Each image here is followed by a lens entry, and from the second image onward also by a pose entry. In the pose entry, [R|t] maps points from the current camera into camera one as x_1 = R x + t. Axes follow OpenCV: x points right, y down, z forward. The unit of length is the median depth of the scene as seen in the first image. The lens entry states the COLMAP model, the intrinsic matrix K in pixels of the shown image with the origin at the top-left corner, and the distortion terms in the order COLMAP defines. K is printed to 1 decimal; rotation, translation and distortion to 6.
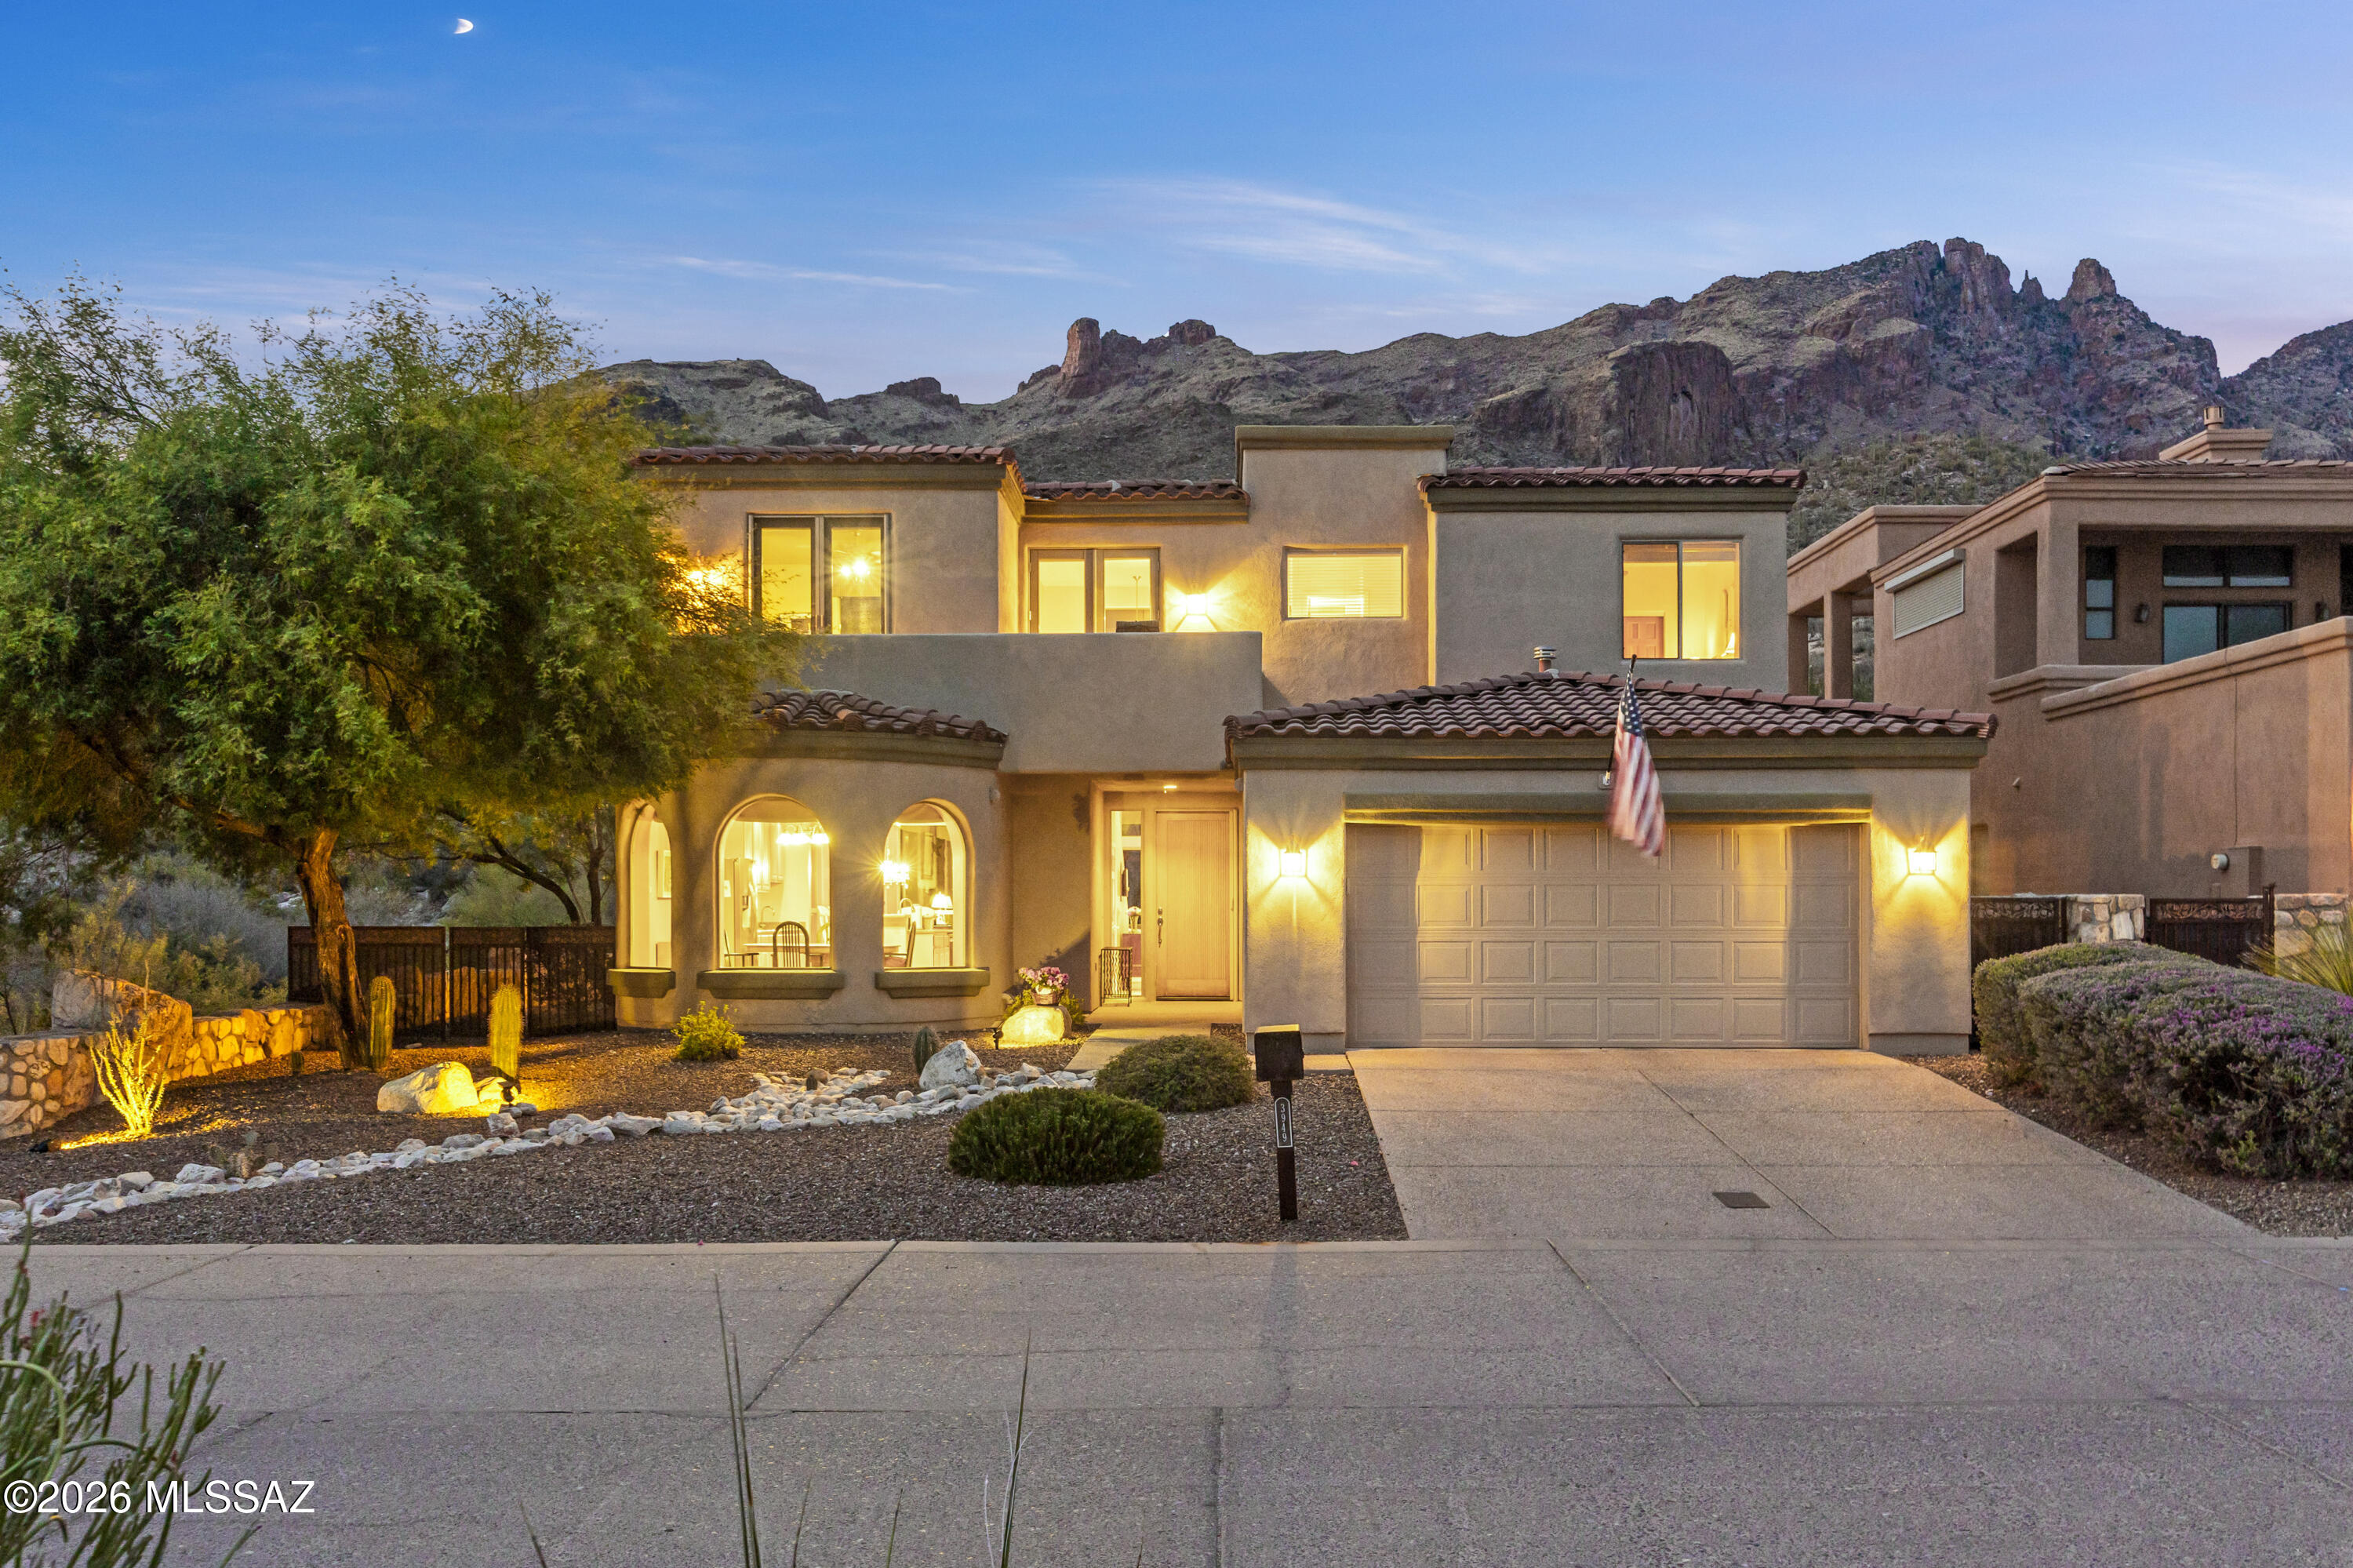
lens RADIAL K [[2066.2, 0, 1176.5], [0, 2066.2, 784.0], [0, 0, 1]] dist [0.002546, 0.000253]
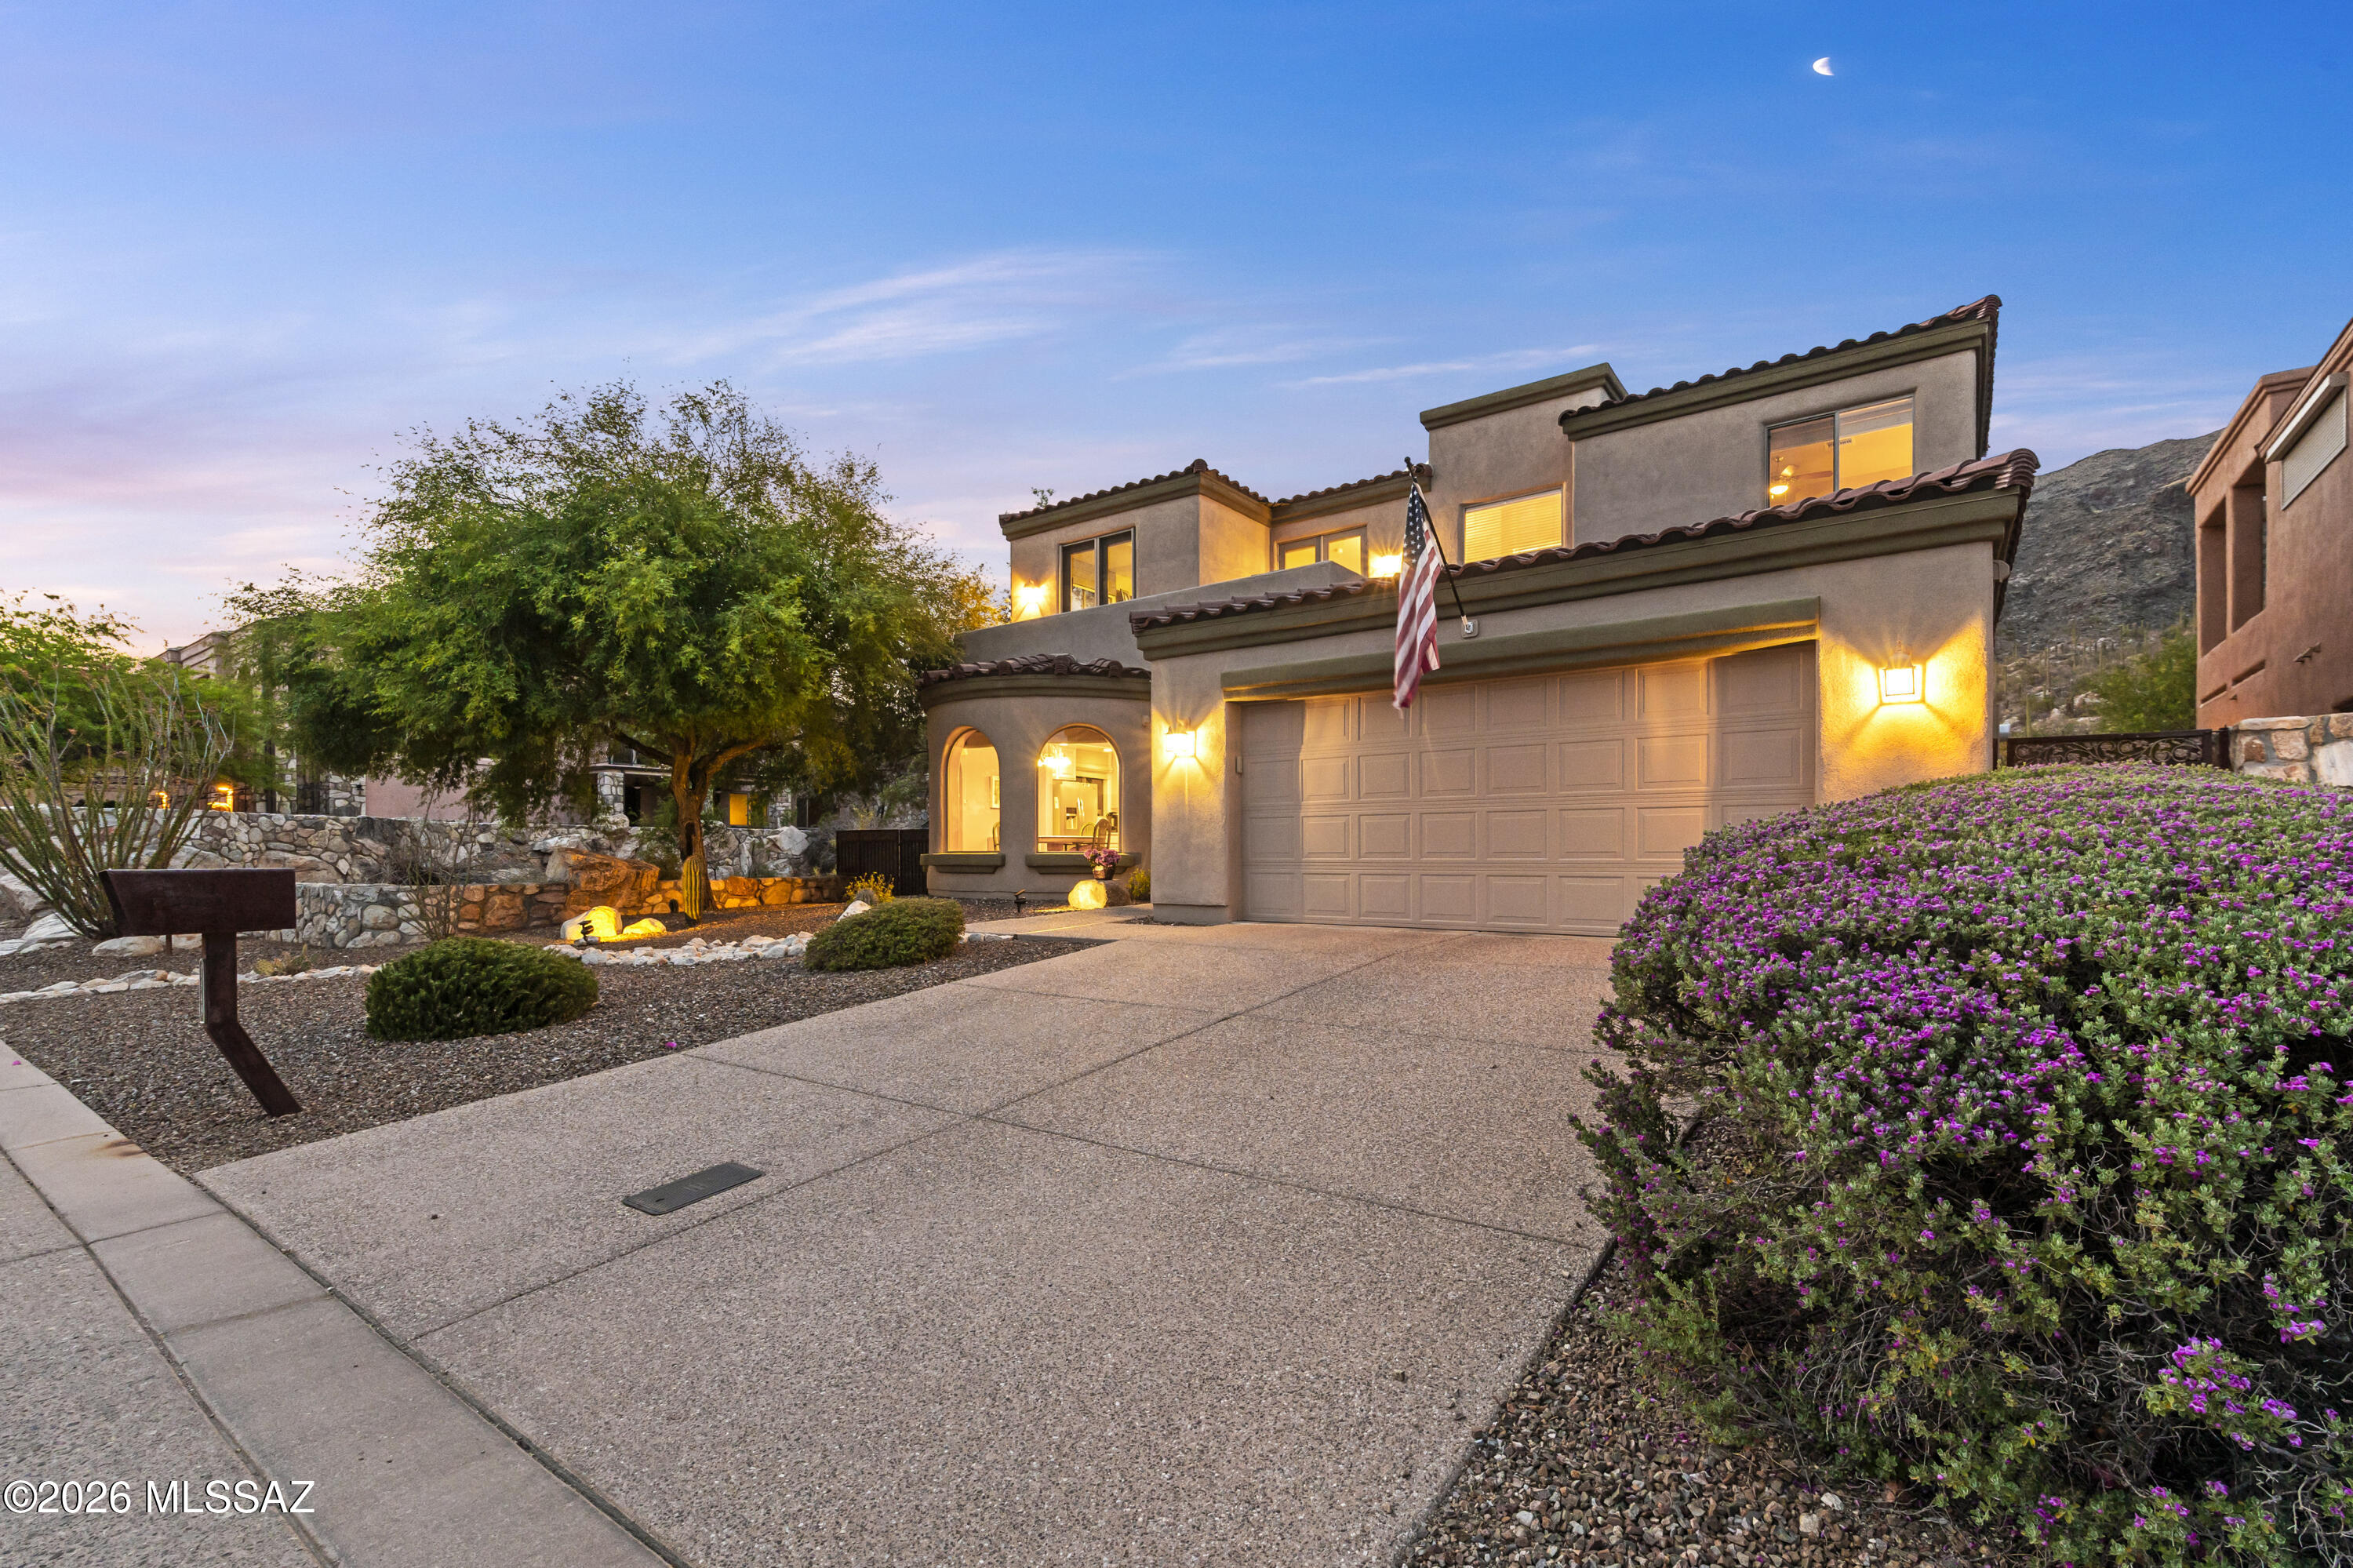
lens RADIAL K [[1043.3, 0, 1185.8], [0, 1043.3, 809.4], [0, 0, 1]] dist [0.002722, 0.000440]
pose [[0.814370, -0.024647, -0.579822, 0.205823], [0.037042, 0.999268, 0.009550, 0.037722], [0.579162, -0.029255, 0.814687, 0.320479]]
